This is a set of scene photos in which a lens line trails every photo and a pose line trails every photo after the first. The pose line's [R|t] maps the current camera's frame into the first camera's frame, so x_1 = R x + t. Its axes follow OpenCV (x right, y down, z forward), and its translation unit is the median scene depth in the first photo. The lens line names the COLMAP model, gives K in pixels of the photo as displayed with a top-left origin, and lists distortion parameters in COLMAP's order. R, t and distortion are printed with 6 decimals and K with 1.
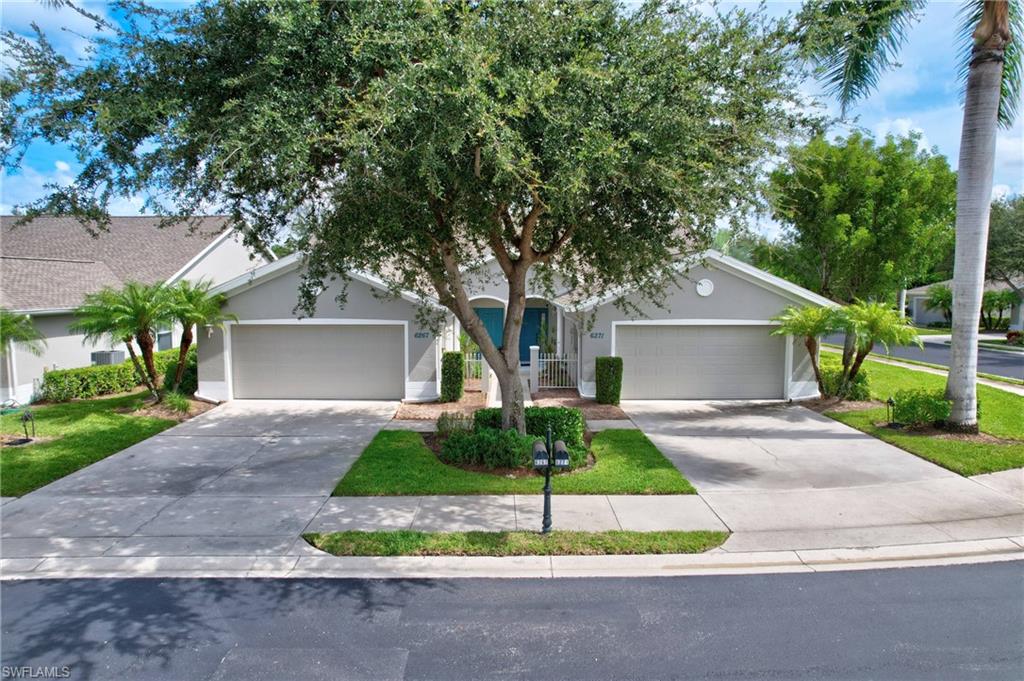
lens RADIAL K [[659.8, 0, 512.0], [0, 659.8, 340.5], [0, 0, 1]] dist [-0.077557, 0.071145]
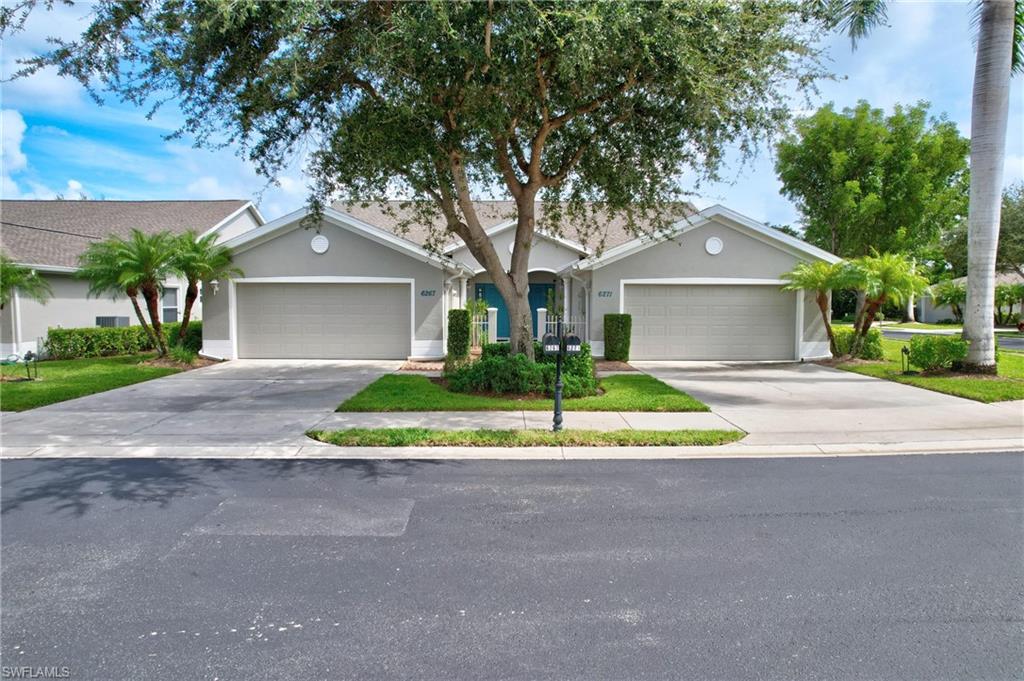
lens RADIAL K [[659.8, 0, 512.0], [0, 659.8, 340.5], [0, 0, 1]] dist [-0.077557, 0.071145]
pose [[0.999970, 0.001307, -0.007619, -0.004119], [-0.001508, 0.999649, -0.026458, 0.110069], [0.007582, 0.026469, 0.999621, 0.014736]]
